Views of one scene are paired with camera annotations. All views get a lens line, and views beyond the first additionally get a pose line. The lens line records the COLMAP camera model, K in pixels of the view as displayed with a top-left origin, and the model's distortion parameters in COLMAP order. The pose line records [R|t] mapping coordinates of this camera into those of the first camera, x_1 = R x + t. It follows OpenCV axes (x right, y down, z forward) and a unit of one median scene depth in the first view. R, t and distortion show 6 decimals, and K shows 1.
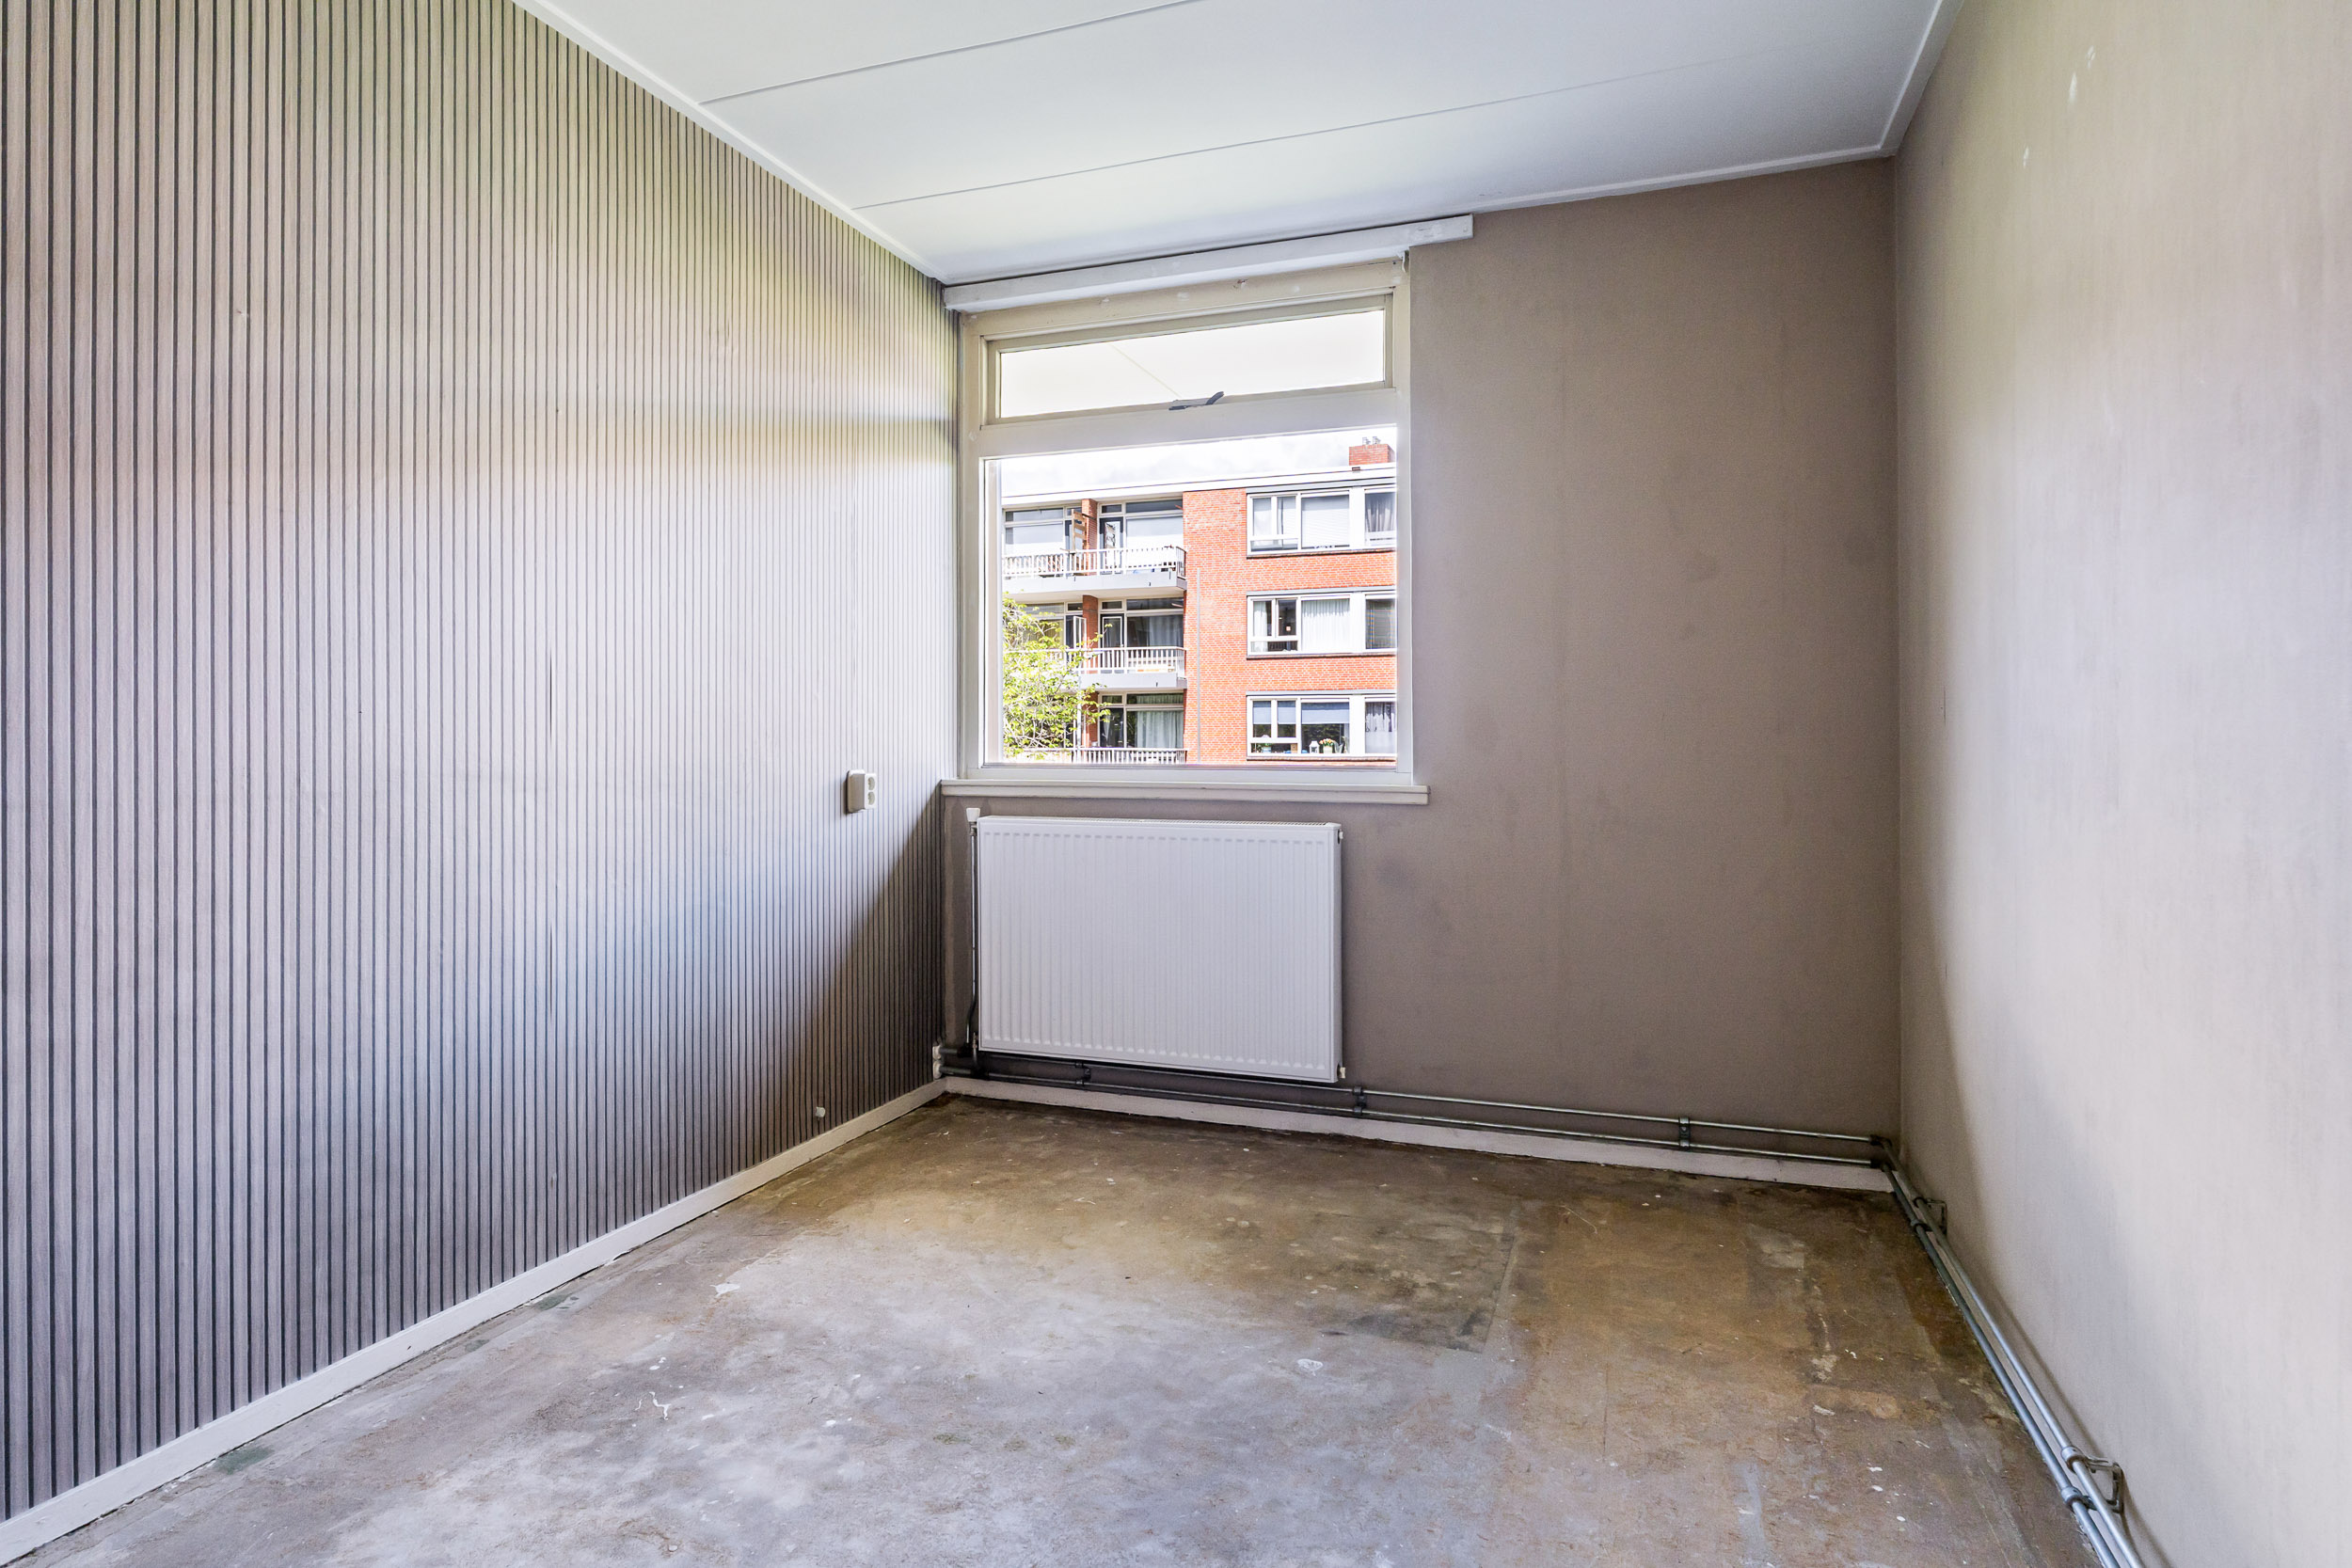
lens RADIAL K [[1277.8, 0, 1211.1], [0, 1277.8, 740.0], [0, 0, 1]] dist [-0.001722, 0.000018]
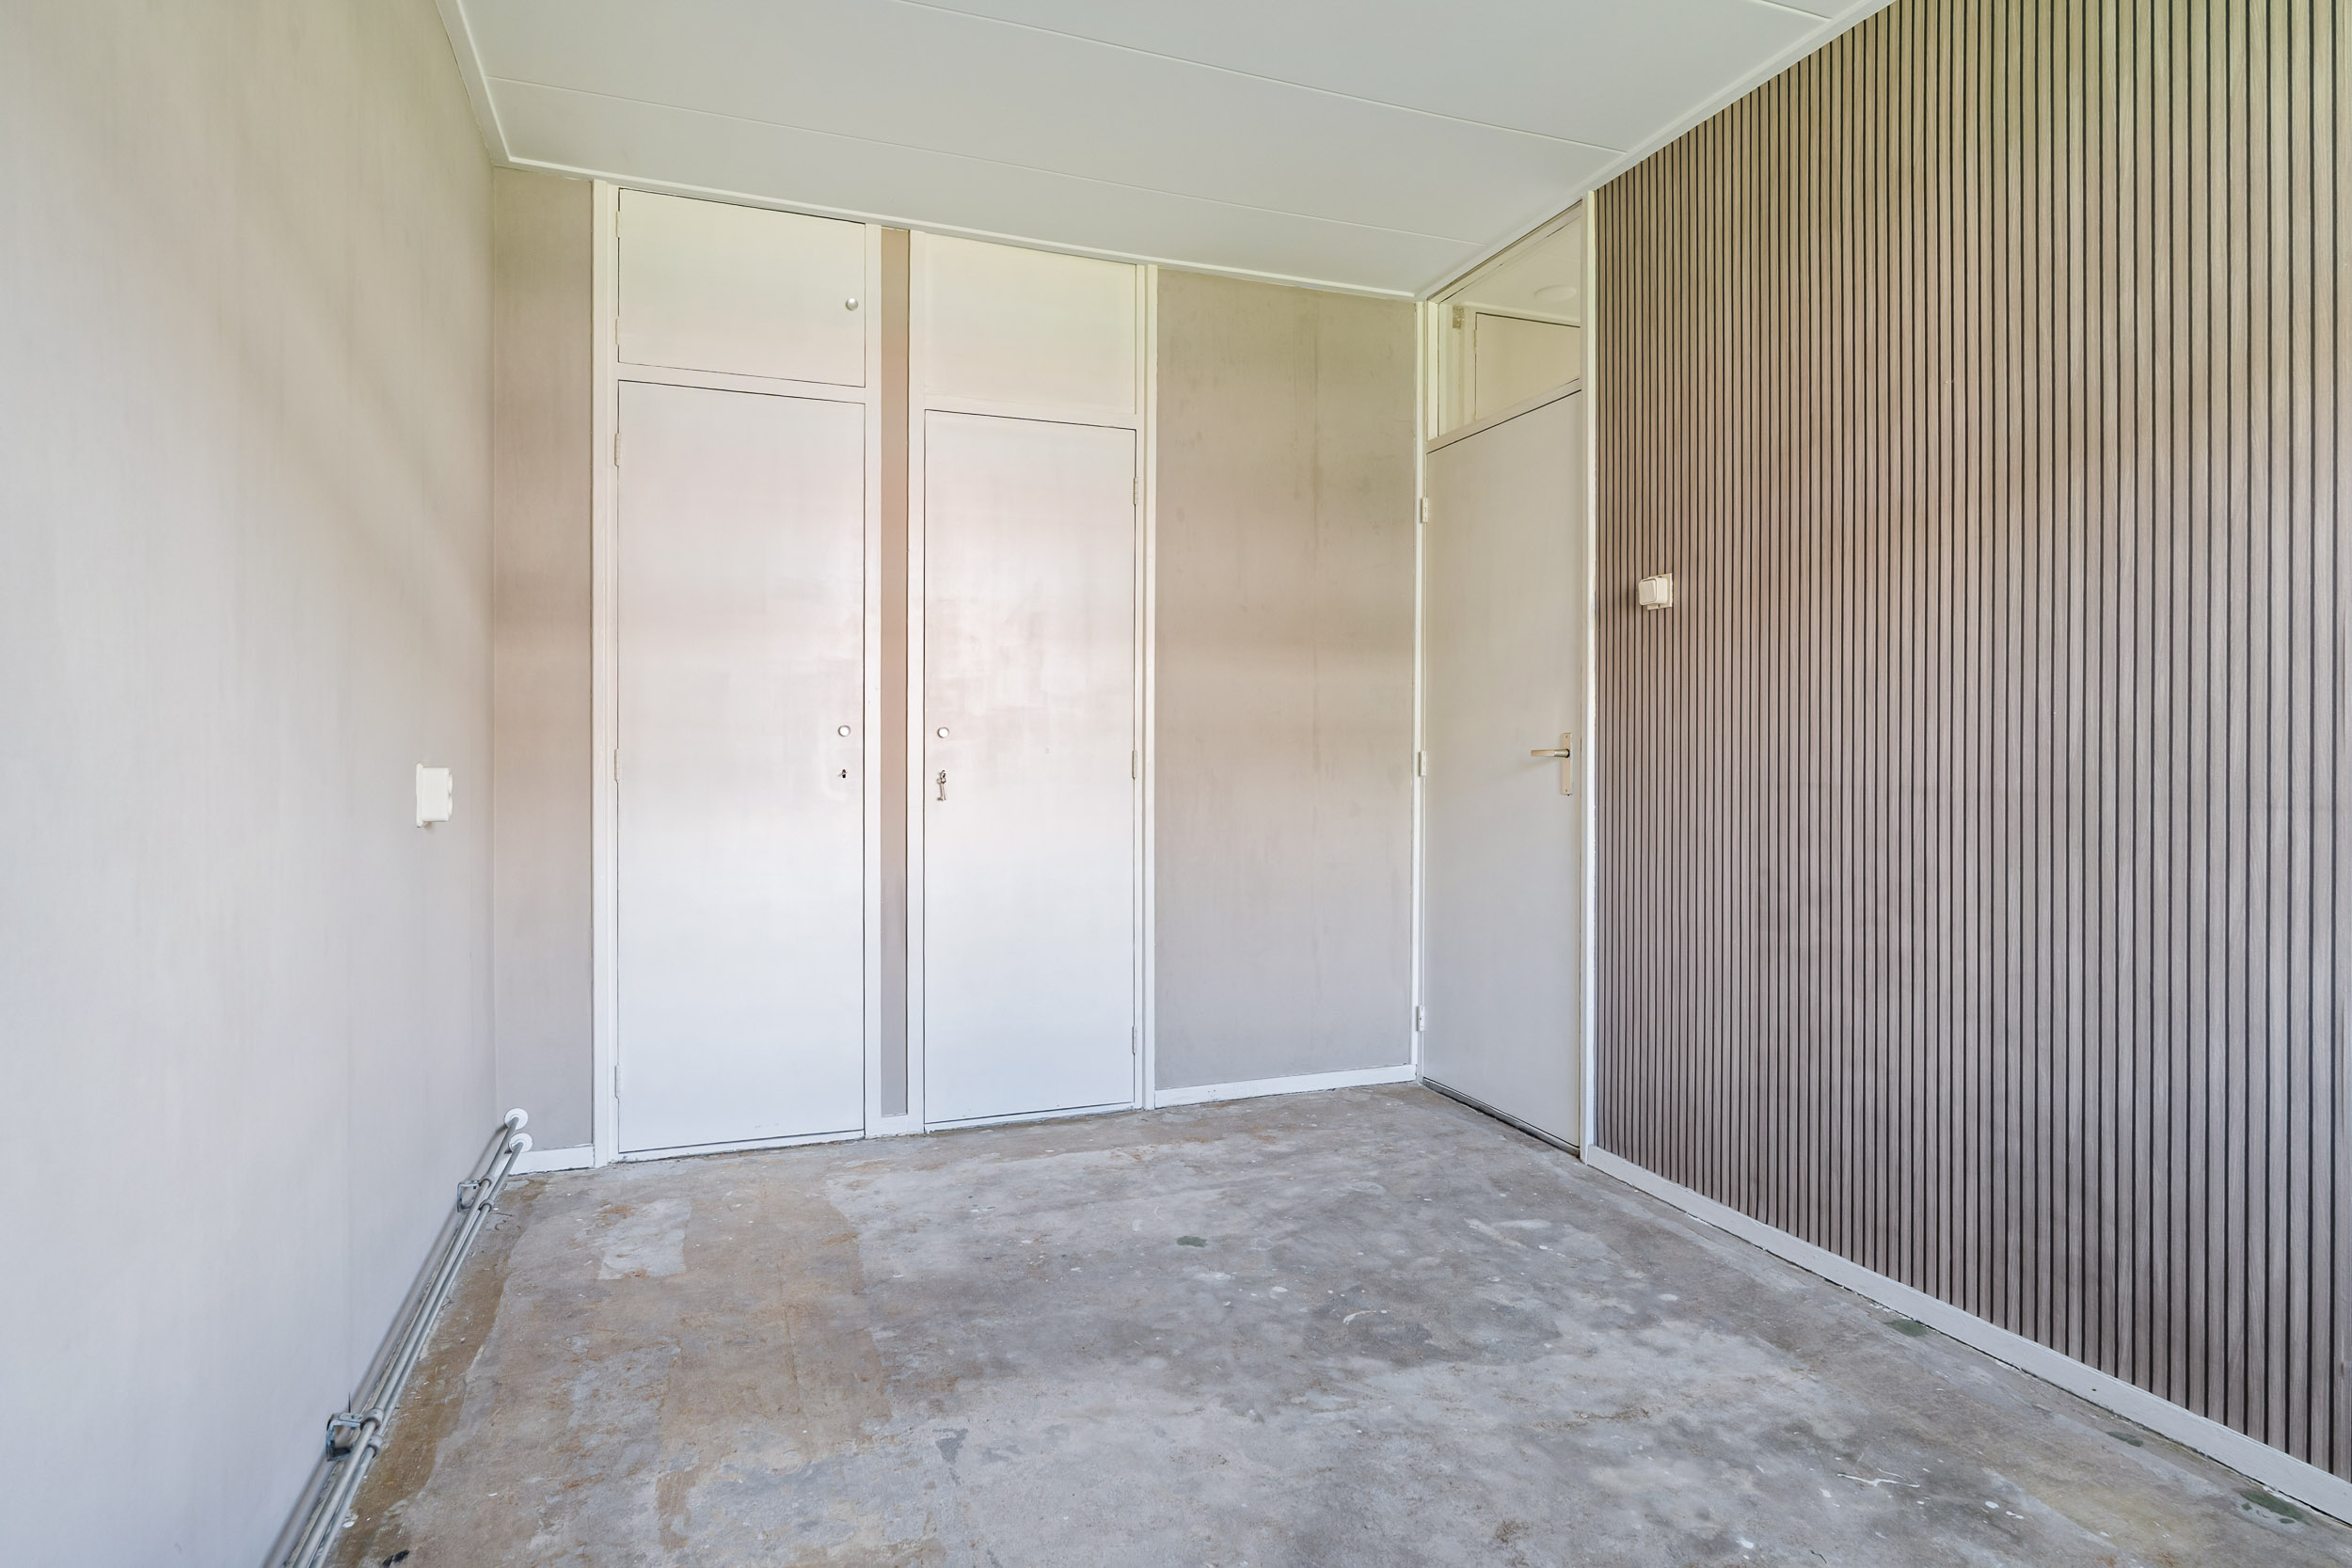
lens RADIAL K [[1277.8, 0, 1165.7], [0, 1277.8, 758.5], [0, 0, 1]] dist [-0.001722, 0.000018]
pose [[-0.774319, 0.004963, -0.632776, 0.552625], [-0.001929, 0.999946, 0.010203, 0.004491], [0.632793, 0.009121, -0.774267, 1.451739]]
